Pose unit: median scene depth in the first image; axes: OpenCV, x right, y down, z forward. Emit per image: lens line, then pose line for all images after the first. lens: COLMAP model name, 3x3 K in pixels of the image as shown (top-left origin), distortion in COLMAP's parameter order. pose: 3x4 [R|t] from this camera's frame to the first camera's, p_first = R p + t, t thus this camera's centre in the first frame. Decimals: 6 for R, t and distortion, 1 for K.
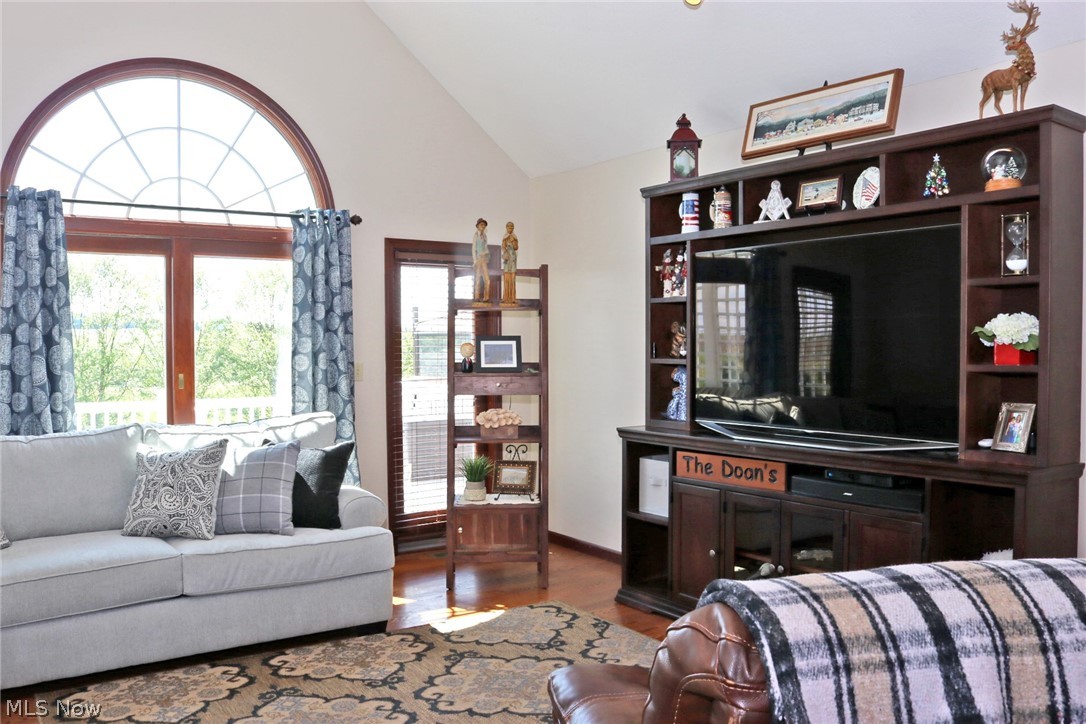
lens RADIAL K [[882.6, 0, 540.9], [0, 882.6, 362.7], [0, 0, 1]] dist [-0.087831, 0.008768]
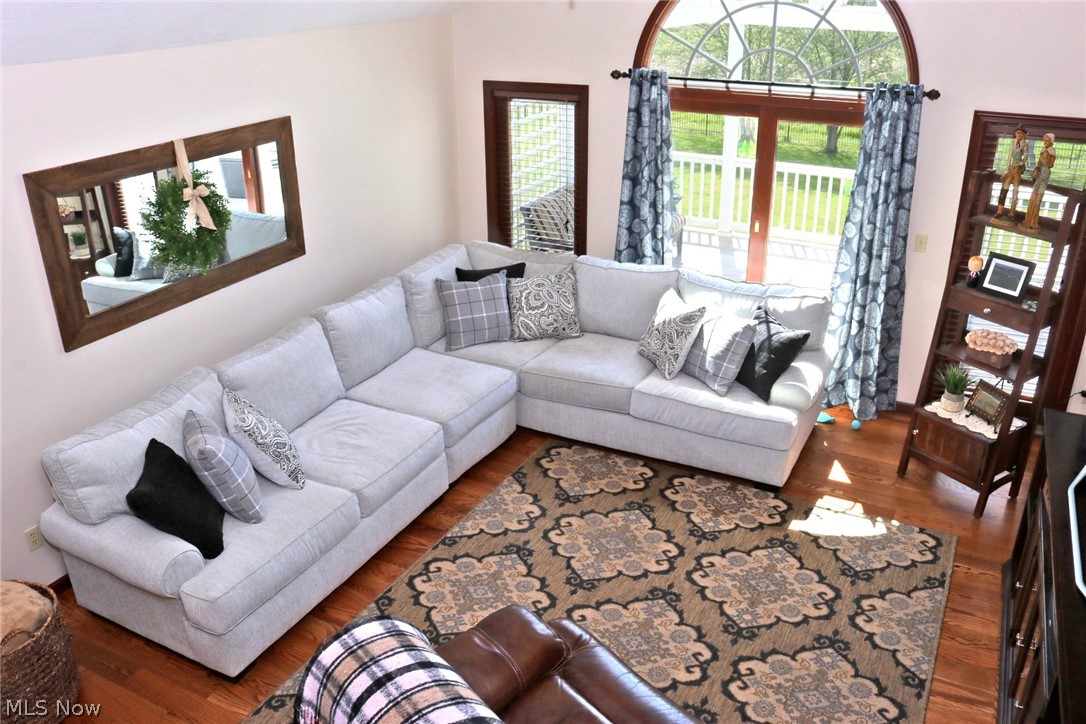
lens RADIAL K [[882.6, 0, 539.8], [0, 882.6, 361.5], [0, 0, 1]] dist [-0.087831, 0.008768]
pose [[0.502137, 0.352504, -0.789683, 0.517139], [-0.022142, 0.918093, 0.395745, -0.315037], [0.864504, -0.181233, 0.468814, 0.155713]]
